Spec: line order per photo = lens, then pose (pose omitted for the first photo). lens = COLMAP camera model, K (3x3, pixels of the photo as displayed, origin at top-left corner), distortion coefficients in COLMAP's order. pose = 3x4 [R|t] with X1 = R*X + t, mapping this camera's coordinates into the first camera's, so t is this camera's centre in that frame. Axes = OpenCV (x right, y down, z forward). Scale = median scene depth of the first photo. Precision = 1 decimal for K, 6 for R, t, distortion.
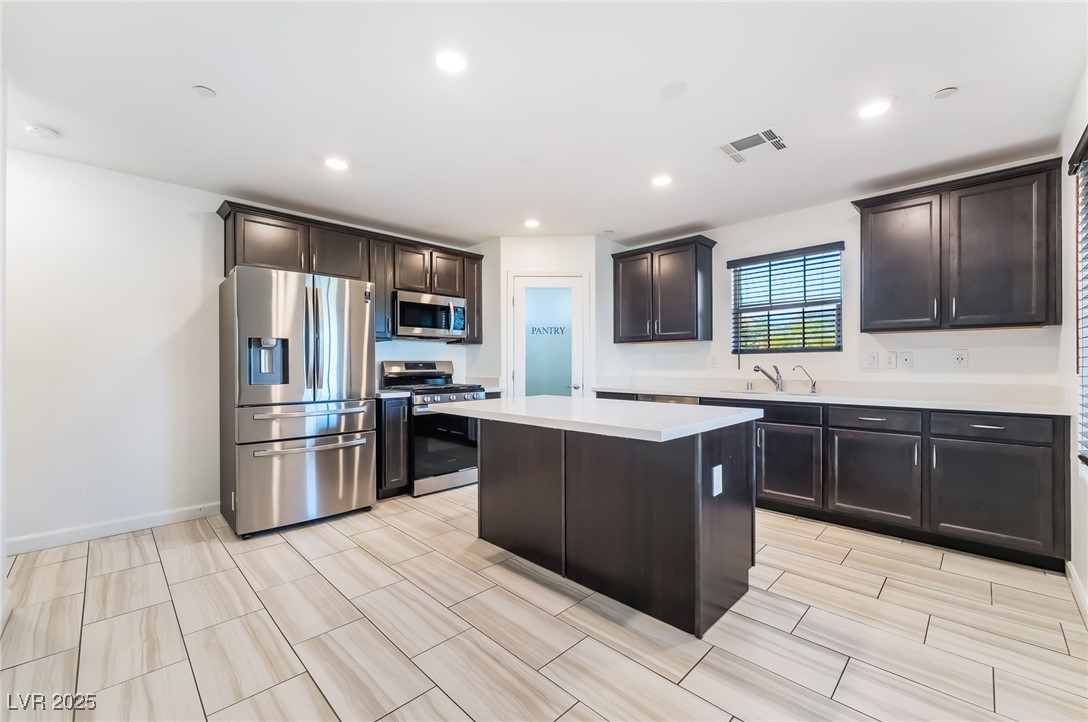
lens RADIAL K [[442.5, 0, 553.1], [0, 442.5, 366.2], [0, 0, 1]] dist [0.001084, -0.001283]
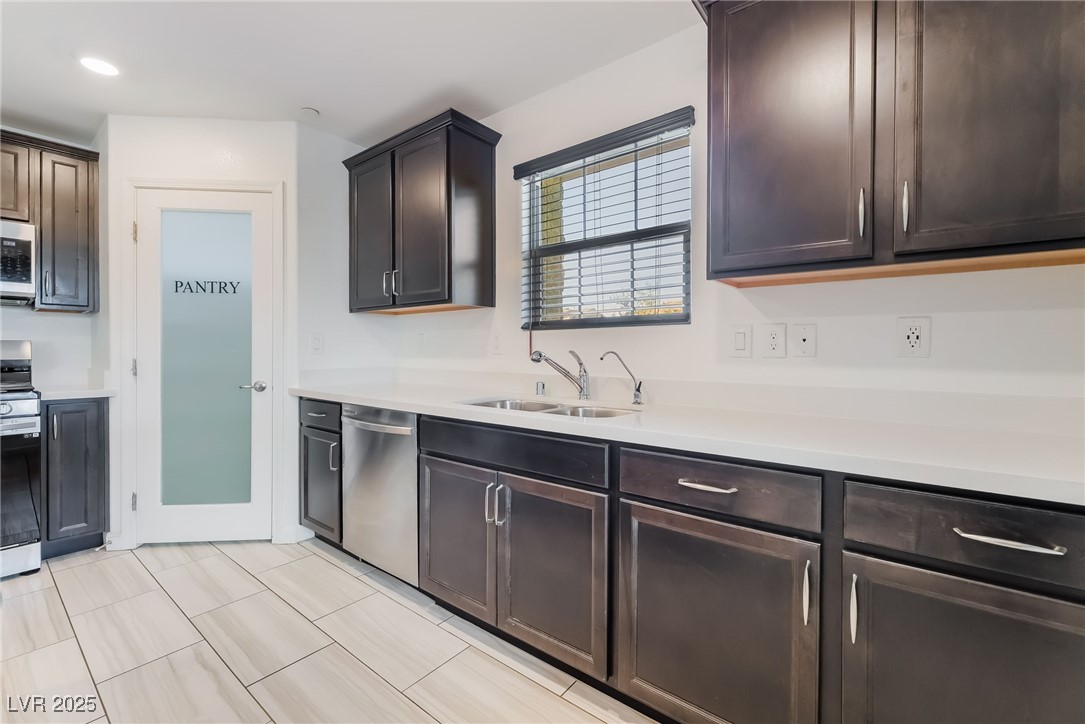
lens RADIAL K [[441.2, 0, 532.5], [0, 441.2, 356.2], [0, 0, 1]] dist [0.001084, -0.001283]
pose [[0.997524, 0.002437, 0.070291, 0.398766], [-0.003196, 0.999938, 0.010685, -0.000581], [-0.070260, -0.010883, 0.997469, 0.458848]]
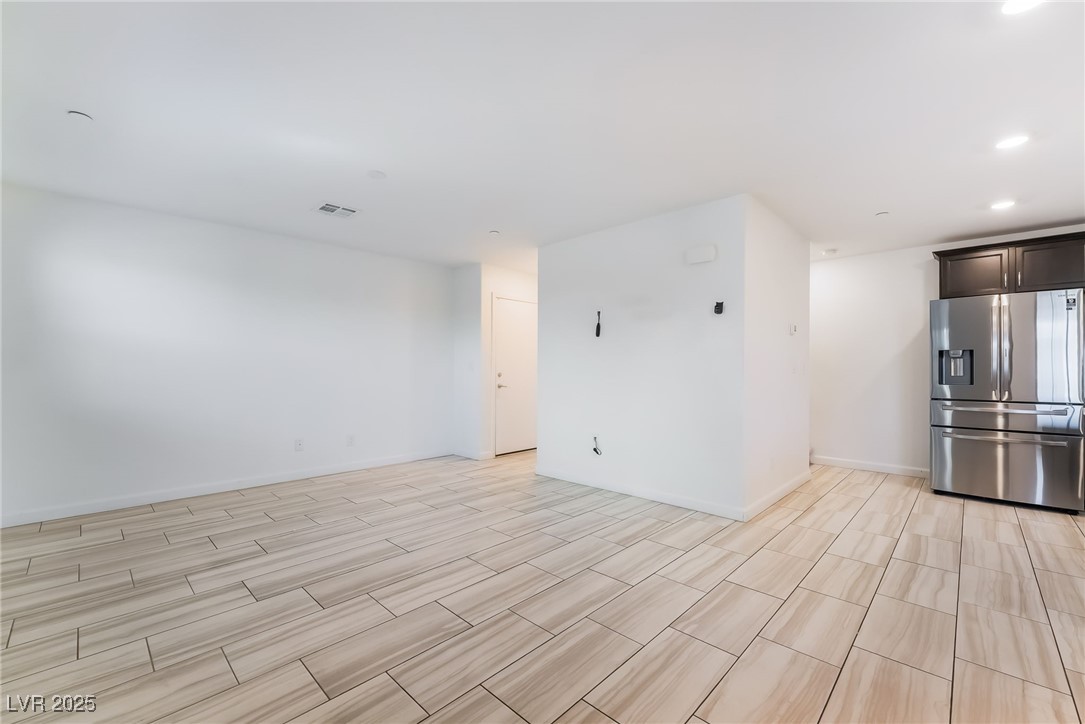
lens RADIAL K [[441.2, 0, 537.3], [0, 441.2, 362.0], [0, 0, 1]] dist [0.001084, -0.001283]
pose [[0.002554, -0.014685, -0.999889, 0.495089], [-0.007547, 0.999863, -0.014704, 0.002084], [0.999968, 0.007583, 0.002443, -0.191854]]
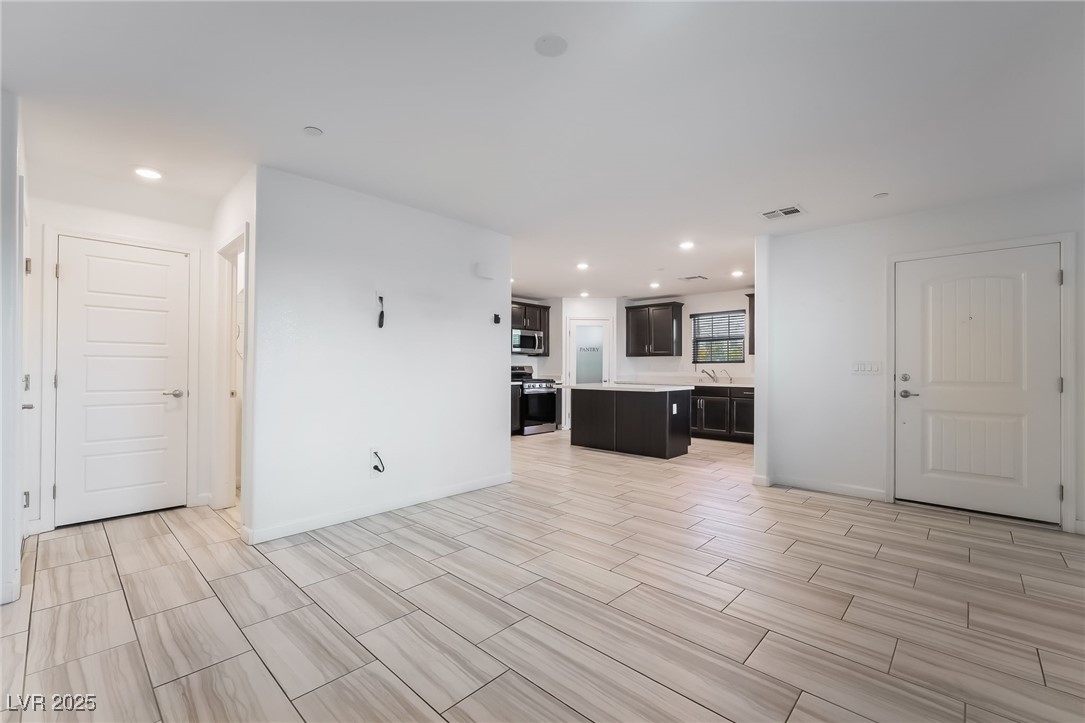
lens RADIAL K [[441.2, 0, 536.0], [0, 441.2, 358.6], [0, 0, 1]] dist [0.001084, -0.001283]
pose [[0.999902, 0.004869, -0.013096, -0.231388], [-0.005240, 0.999582, -0.028437, 0.008823], [0.012952, 0.028503, 0.999510, -0.884056]]
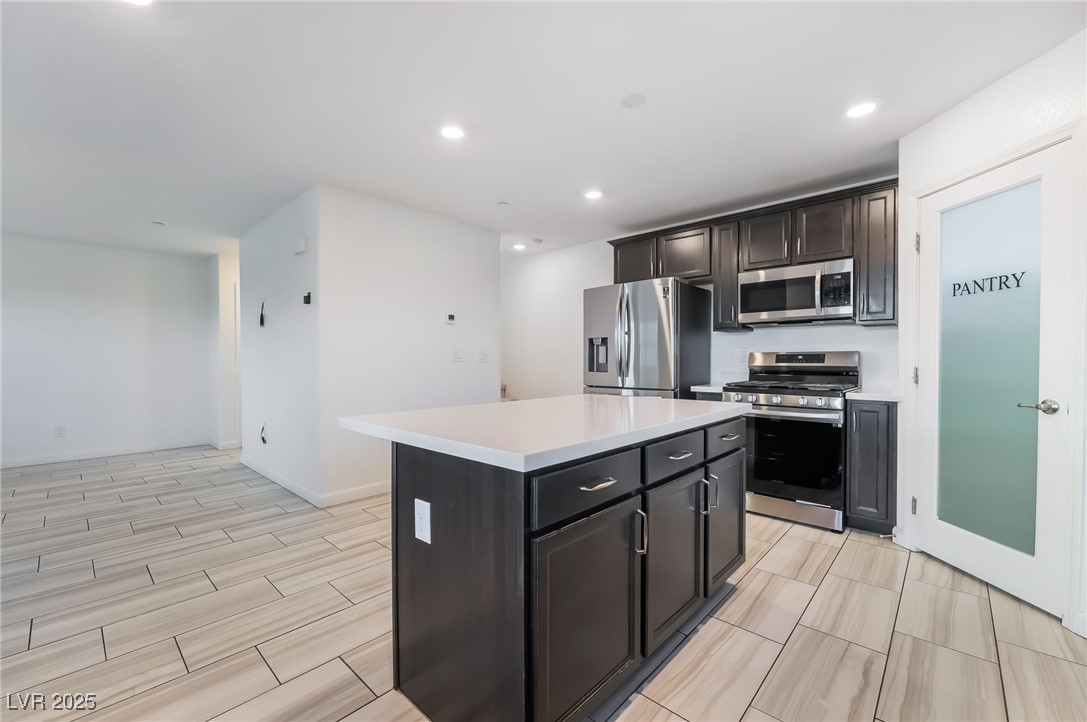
lens RADIAL K [[442.1, 0, 536.1], [0, 442.1, 368.3], [0, 0, 1]] dist [0.001084, -0.001283]
pose [[0.018774, 0.024224, -0.999530, 0.510869], [-0.000726, 0.999707, 0.024215, -0.001742], [0.999823, 0.000271, 0.018786, 0.558352]]
